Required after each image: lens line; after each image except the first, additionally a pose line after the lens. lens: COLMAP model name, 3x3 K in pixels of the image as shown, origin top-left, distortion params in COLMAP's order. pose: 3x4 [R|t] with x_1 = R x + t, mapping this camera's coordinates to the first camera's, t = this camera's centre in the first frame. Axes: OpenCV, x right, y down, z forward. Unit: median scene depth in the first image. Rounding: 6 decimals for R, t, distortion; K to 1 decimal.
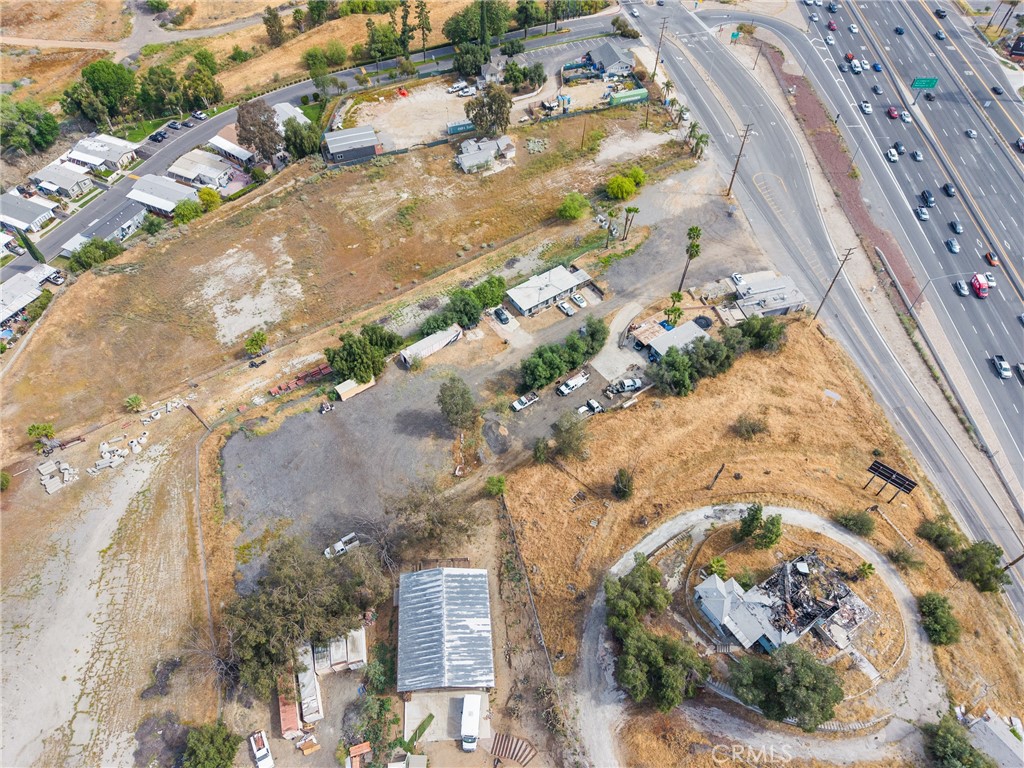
lens RADIAL K [[685.9, 0, 512.3], [0, 685.9, 379.9], [0, 0, 1]] dist [0.013498, -0.010301]
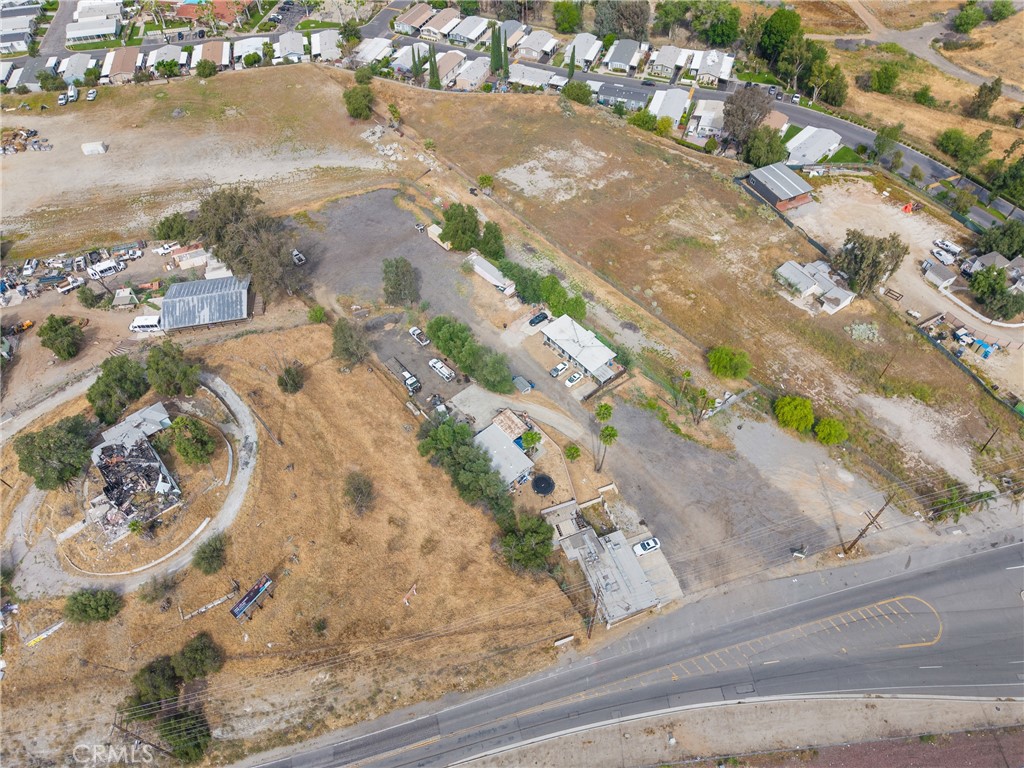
lens RADIAL K [[685.9, 0, 512.3], [0, 685.9, 379.9], [0, 0, 1]] dist [0.013498, -0.010301]
pose [[0.100630, 0.774215, -0.624872, 0.726022], [-0.767674, 0.459942, 0.446240, -0.506253], [0.632891, 0.434793, 0.640628, 0.408117]]
